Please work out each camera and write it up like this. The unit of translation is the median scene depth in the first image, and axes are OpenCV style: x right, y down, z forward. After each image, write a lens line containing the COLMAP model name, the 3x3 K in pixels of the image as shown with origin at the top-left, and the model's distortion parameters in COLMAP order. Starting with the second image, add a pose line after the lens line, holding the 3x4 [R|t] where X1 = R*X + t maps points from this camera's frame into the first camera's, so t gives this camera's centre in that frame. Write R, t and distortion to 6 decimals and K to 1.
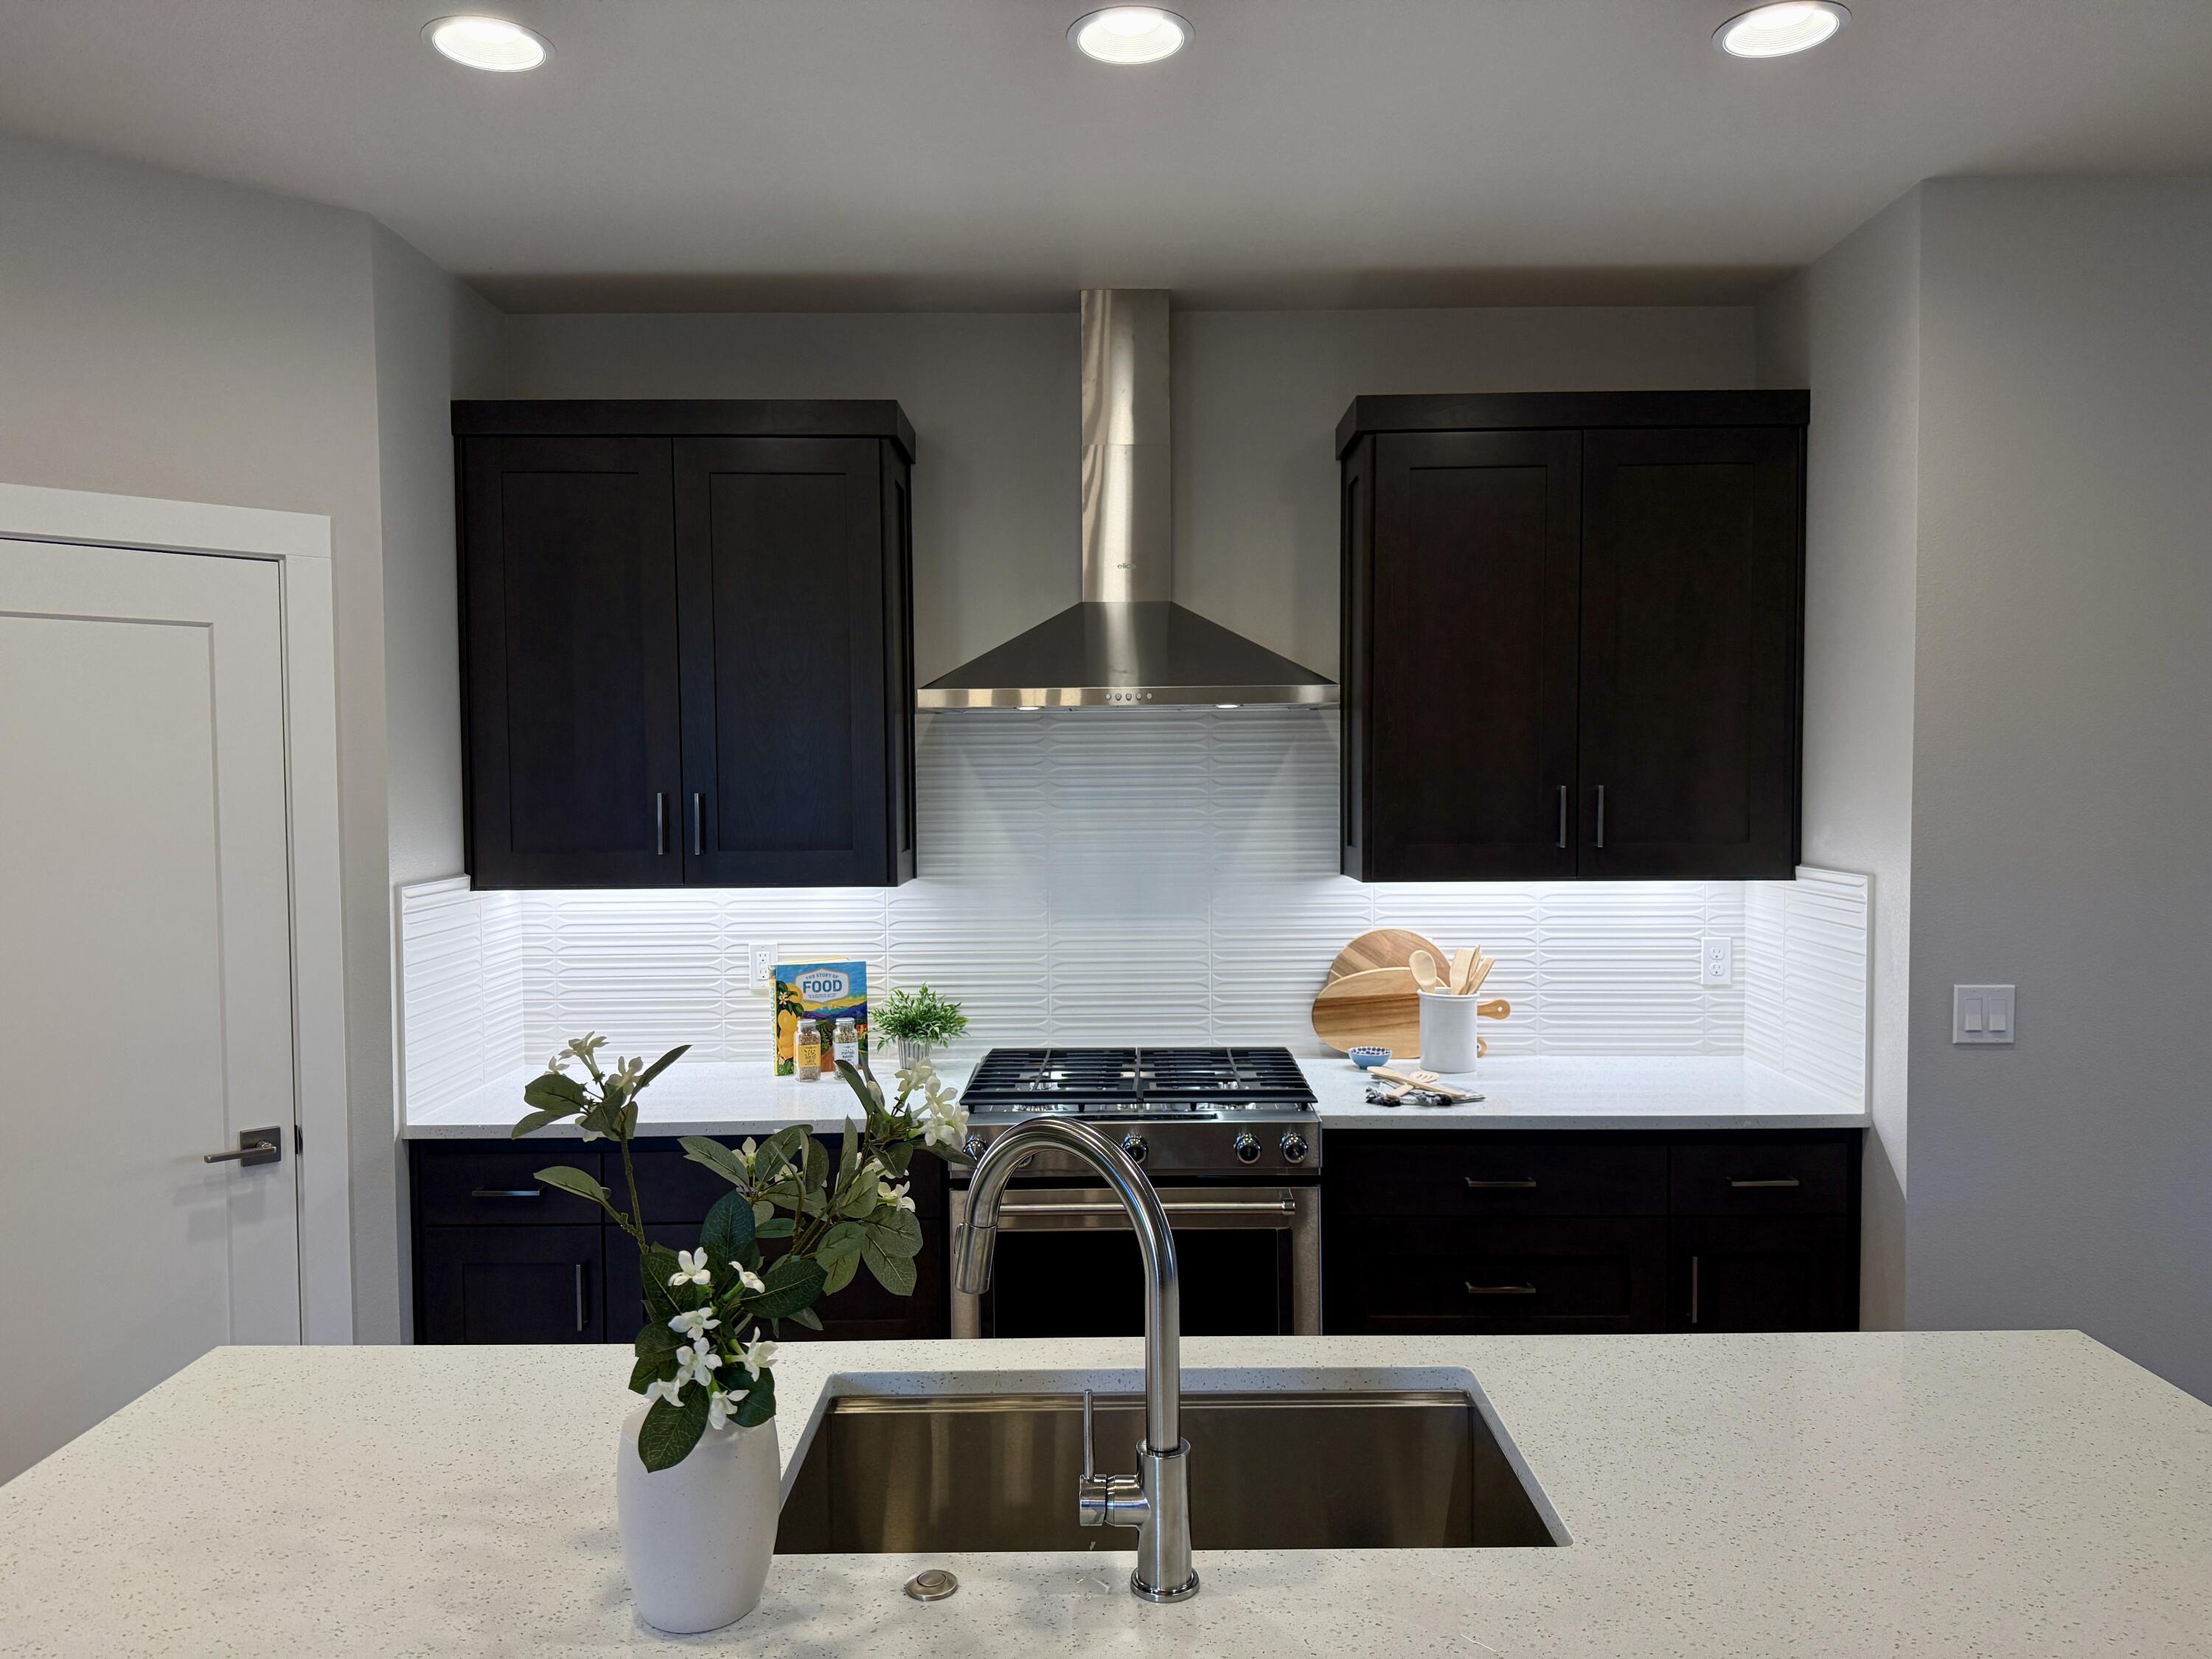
lens RADIAL K [[1539.9, 0, 1120.9], [0, 1539.9, 839.5], [0, 0, 1]] dist [0.017851, 0.000634]
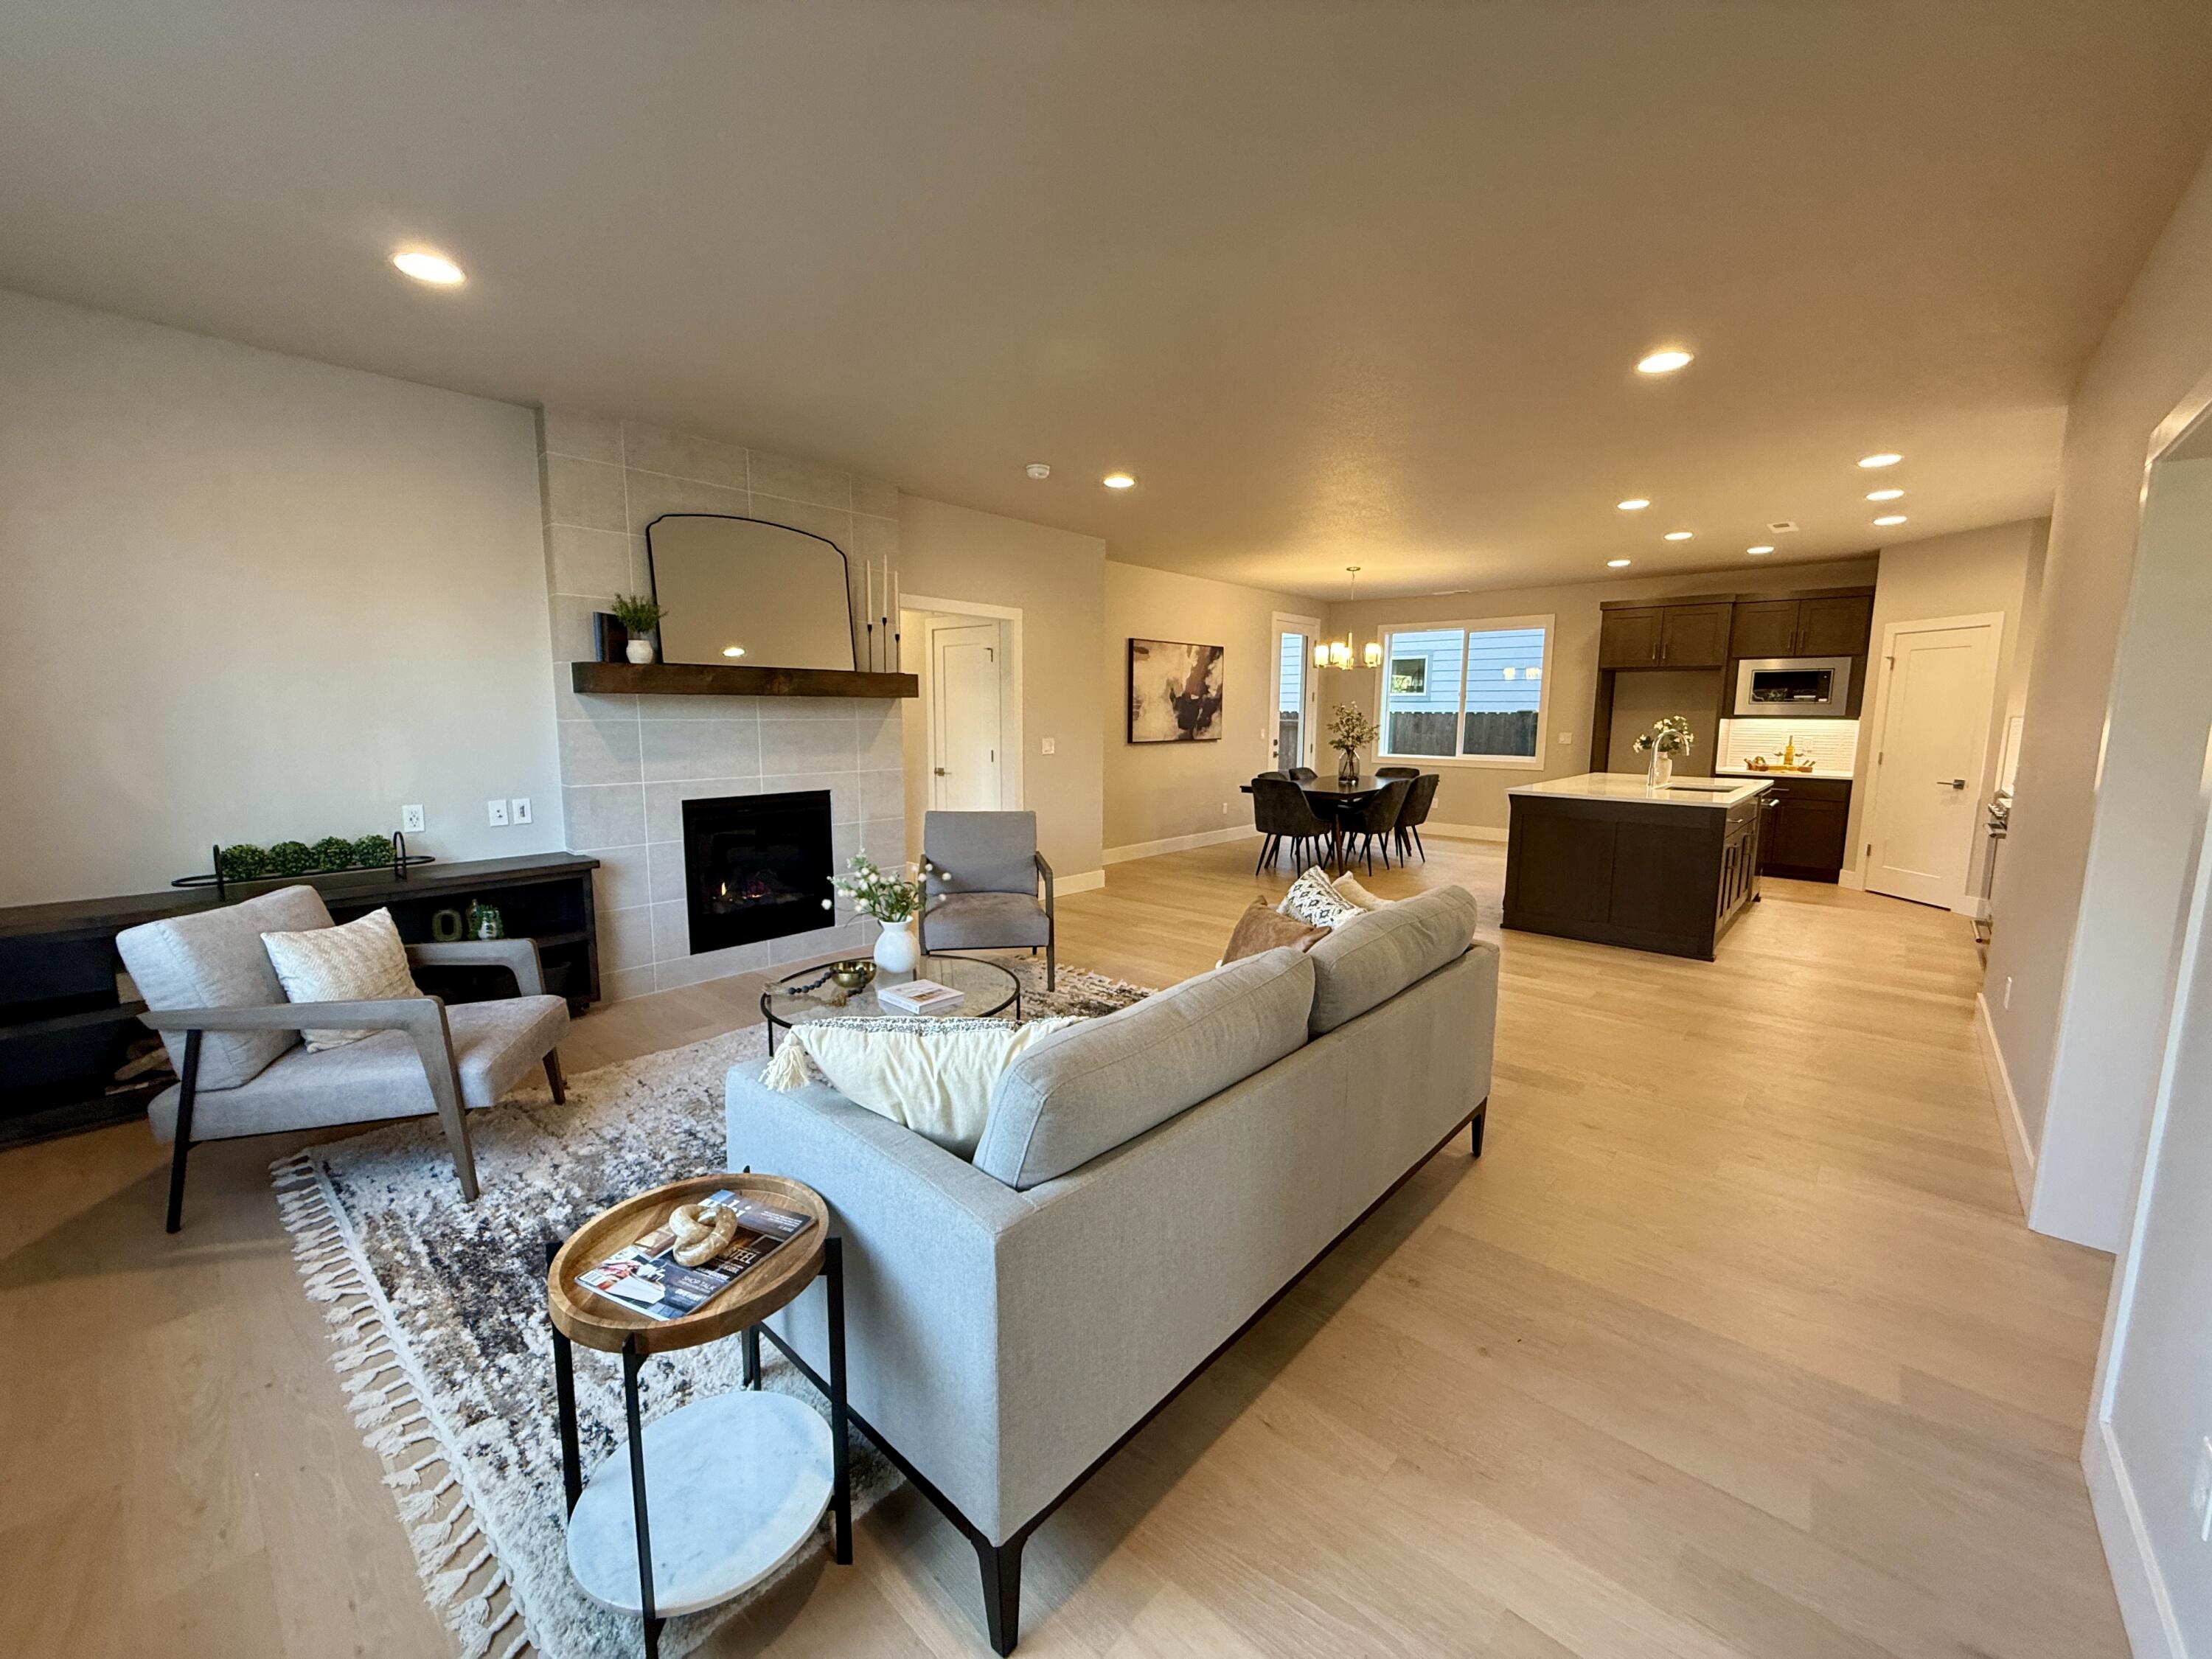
lens RADIAL K [[875.2, 0, 1101.0], [0, 875.2, 826.5], [0, 0, 1]] dist [-0.002325, -0.000134]
pose [[-0.680073, 0.100080, -0.726282, 1.971865], [-0.033868, 0.985293, 0.167484, 0.009991], [0.732362, 0.138498, -0.666682, 0.726056]]
